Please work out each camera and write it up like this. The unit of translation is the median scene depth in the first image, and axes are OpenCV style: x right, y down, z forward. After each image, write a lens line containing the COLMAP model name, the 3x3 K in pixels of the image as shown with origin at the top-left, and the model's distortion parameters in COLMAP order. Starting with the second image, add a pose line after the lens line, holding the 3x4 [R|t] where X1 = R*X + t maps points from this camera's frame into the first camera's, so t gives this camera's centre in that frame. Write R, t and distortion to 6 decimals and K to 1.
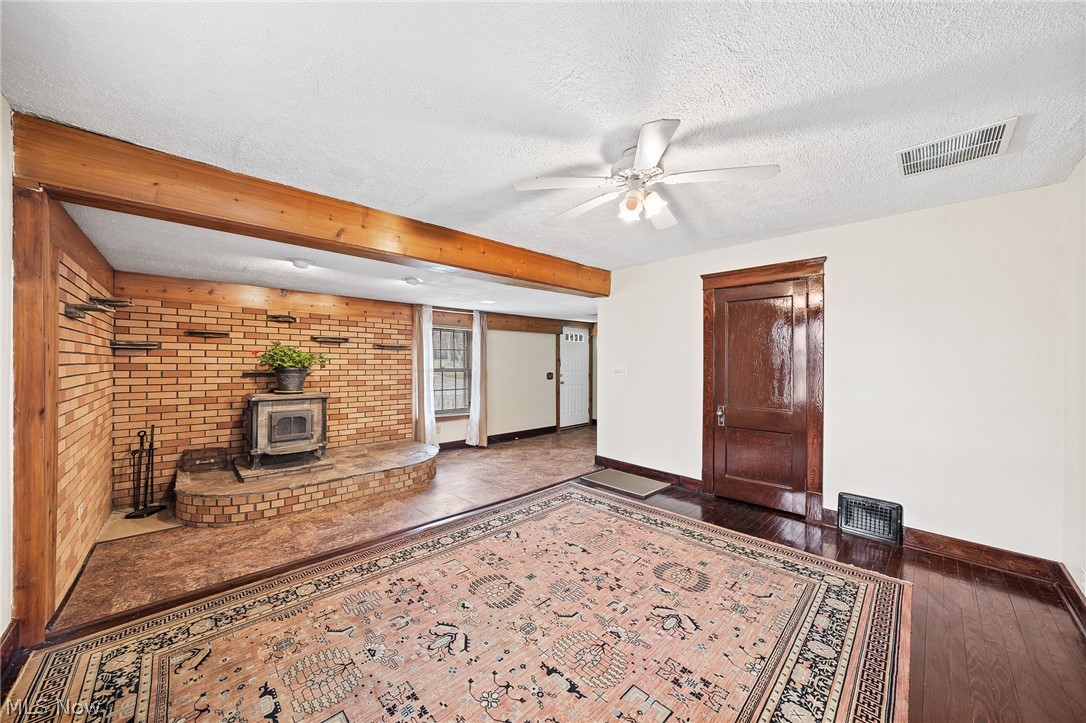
lens RADIAL K [[382.7, 0, 538.7], [0, 382.7, 358.9], [0, 0, 1]] dist [-0.026958, 0.005663]
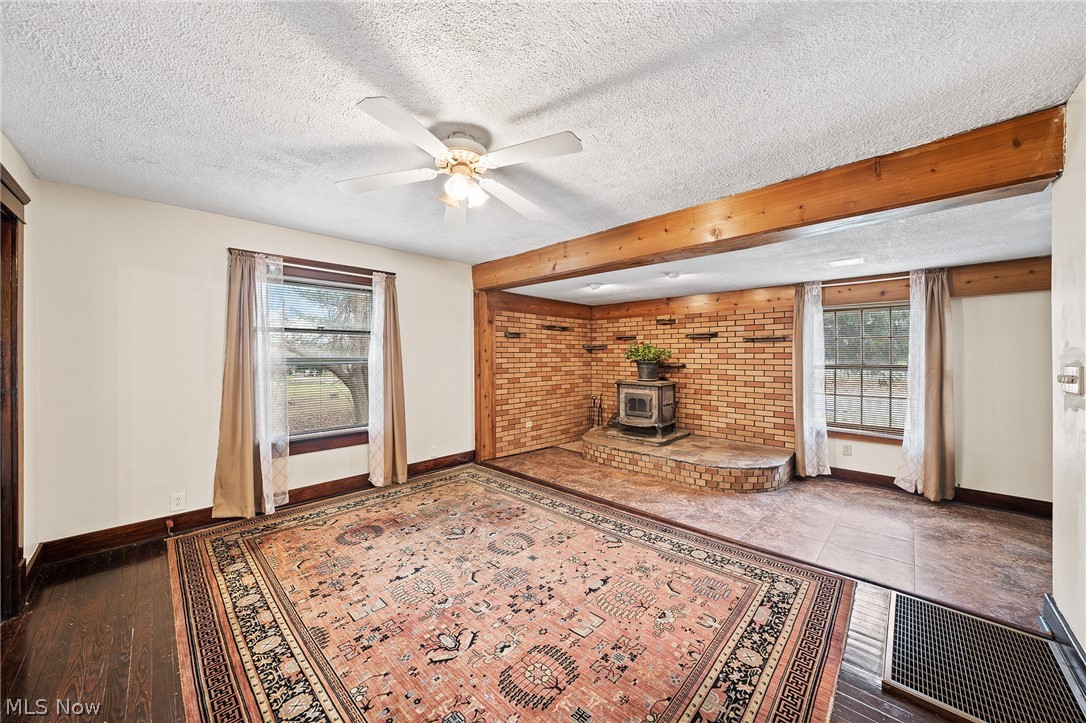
lens RADIAL K [[382.7, 0, 538.7], [0, 382.7, 358.9], [0, 0, 1]] dist [-0.026958, 0.005663]
pose [[0.046022, 0.003631, -0.998934, 0.657476], [0.009657, 0.999945, 0.004079, 0.008426], [0.998894, -0.009834, 0.045984, 0.615126]]
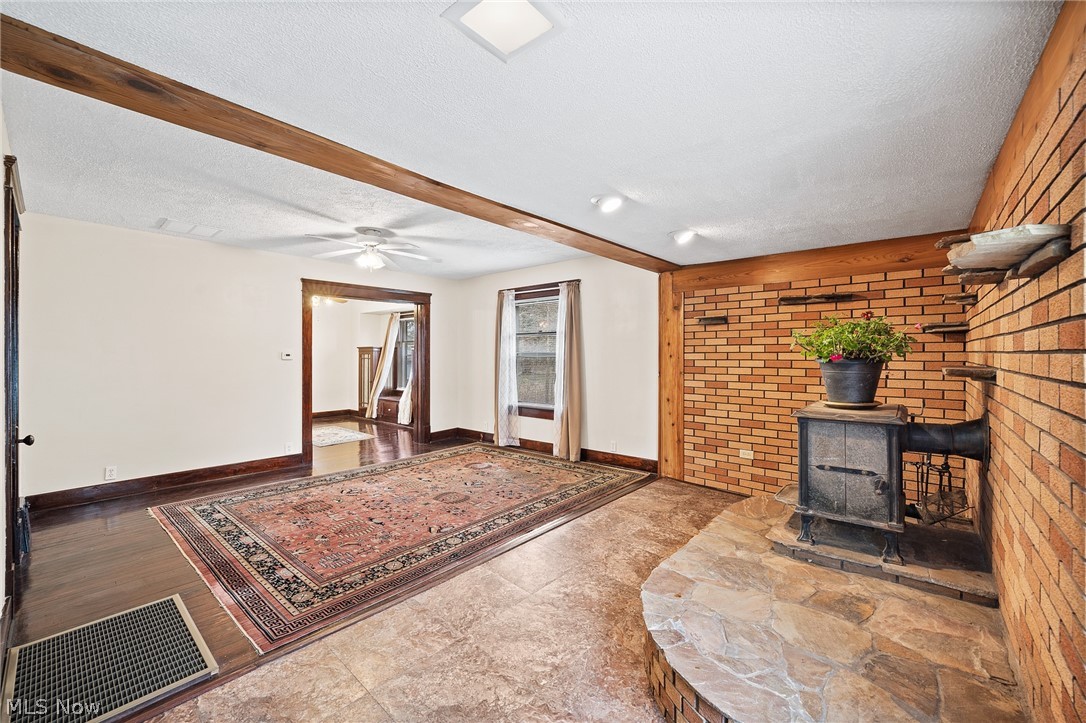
lens RADIAL K [[436.0, 0, 543.0], [0, 436.0, 361.5], [0, 0, 1]] dist [-0.010476, 0.000031]
pose [[-0.994274, -0.002405, -0.106833, -0.172694], [-0.002960, 0.999983, 0.005042, 0.027496], [0.106819, 0.005329, -0.994264, 1.660635]]
